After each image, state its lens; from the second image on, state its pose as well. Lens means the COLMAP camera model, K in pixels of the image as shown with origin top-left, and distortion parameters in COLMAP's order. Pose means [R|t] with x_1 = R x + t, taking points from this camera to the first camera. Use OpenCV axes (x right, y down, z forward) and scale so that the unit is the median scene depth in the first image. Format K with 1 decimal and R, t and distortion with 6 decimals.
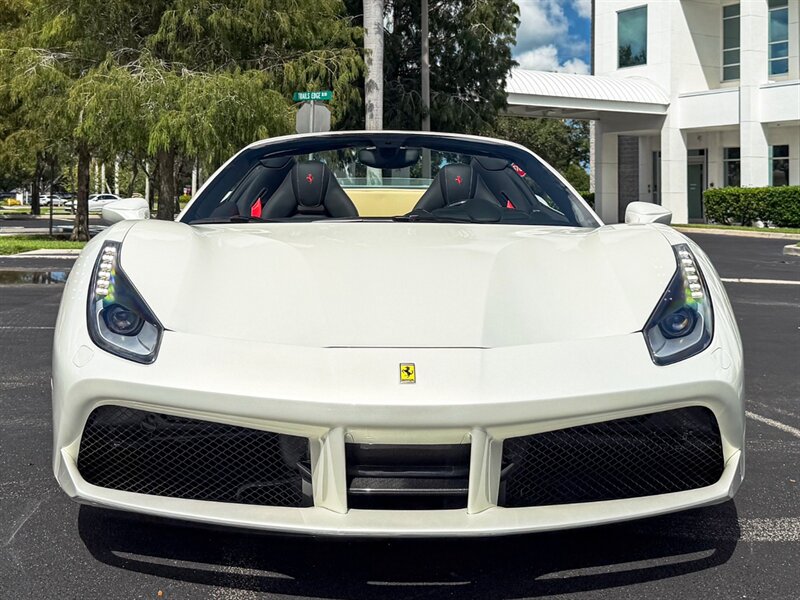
lens RADIAL K [[1038.9, 0, 368.0], [0, 1038.9, 188.5], [0, 0, 1]] dist [0.078776, 0.000000]
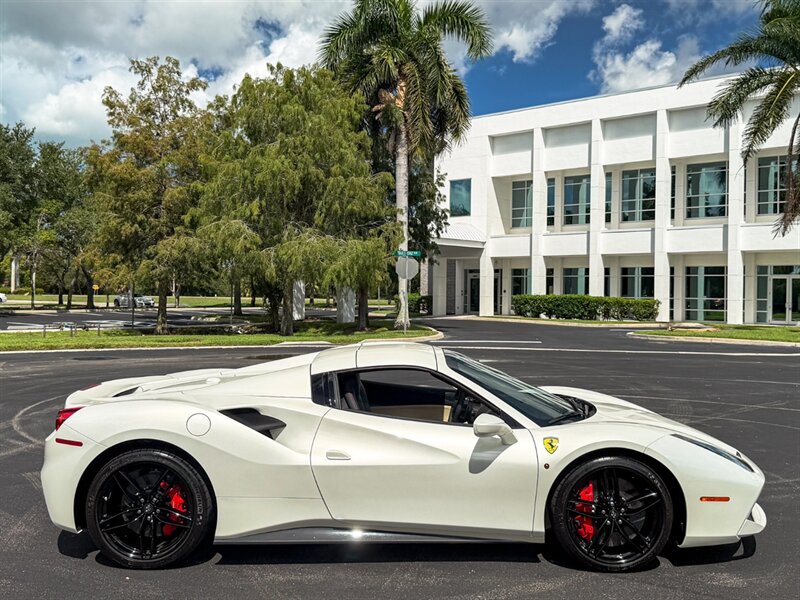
lens RADIAL K [[863.9, 0, 383.2], [0, 863.9, 295.0], [0, 0, 1]] dist [0.060725, 0.000000]
pose [[0.941035, -0.000084, 0.338309, -0.428328], [-0.007310, 0.999761, 0.020582, -0.034558], [-0.338230, -0.021842, 0.940810, -0.269949]]
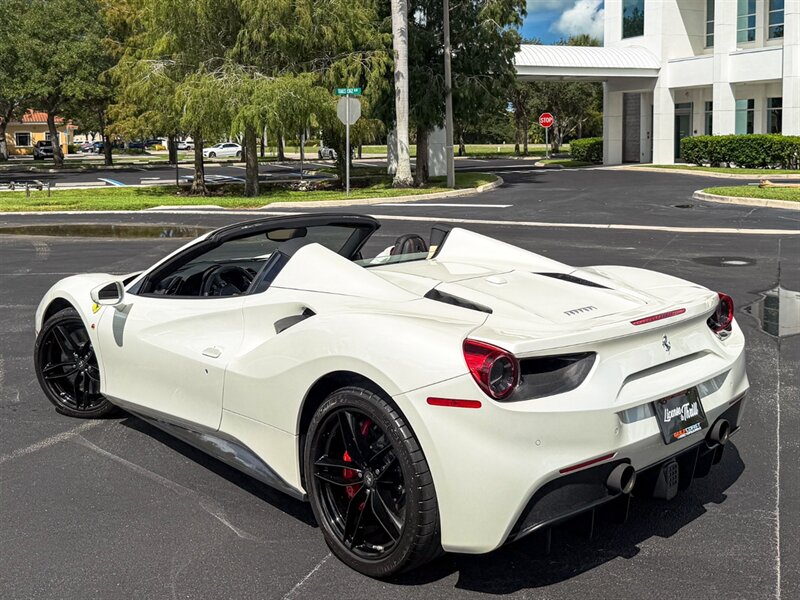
lens RADIAL K [[868.6, 0, 400.5], [0, 868.6, 232.2], [0, 0, 1]] dist [0.064411, 0.000000]
pose [[0.997618, -0.016830, -0.066899, 0.063938], [0.024899, 0.992258, 0.121673, -0.030052], [0.064333, -0.123049, 0.990313, -0.111303]]
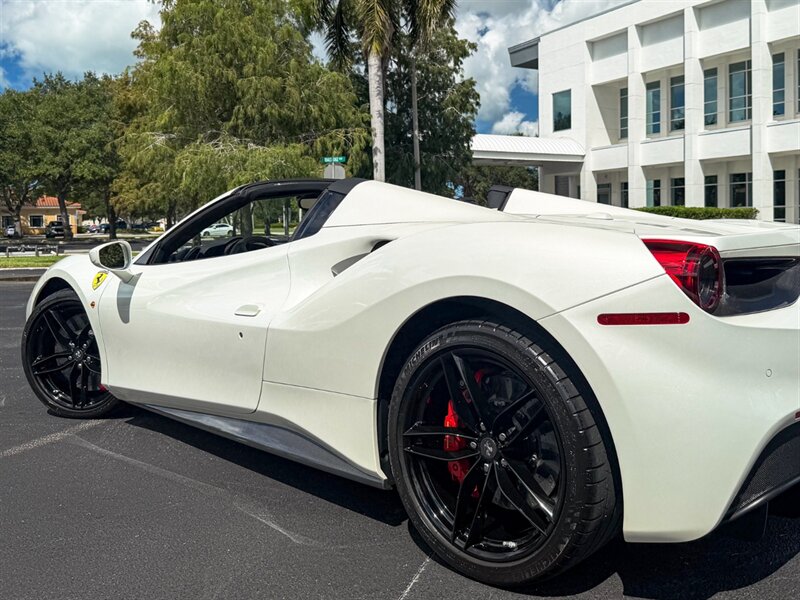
lens RADIAL K [[713.1, 0, 440.9], [0, 713.1, 262.7], [0, 0, 1]] dist [0.087681, -0.169096]
pose [[0.998777, -0.029529, 0.039645, 0.043409], [0.026680, 0.997151, 0.070560, -0.004472], [-0.041616, -0.069416, 0.996719, -0.064429]]
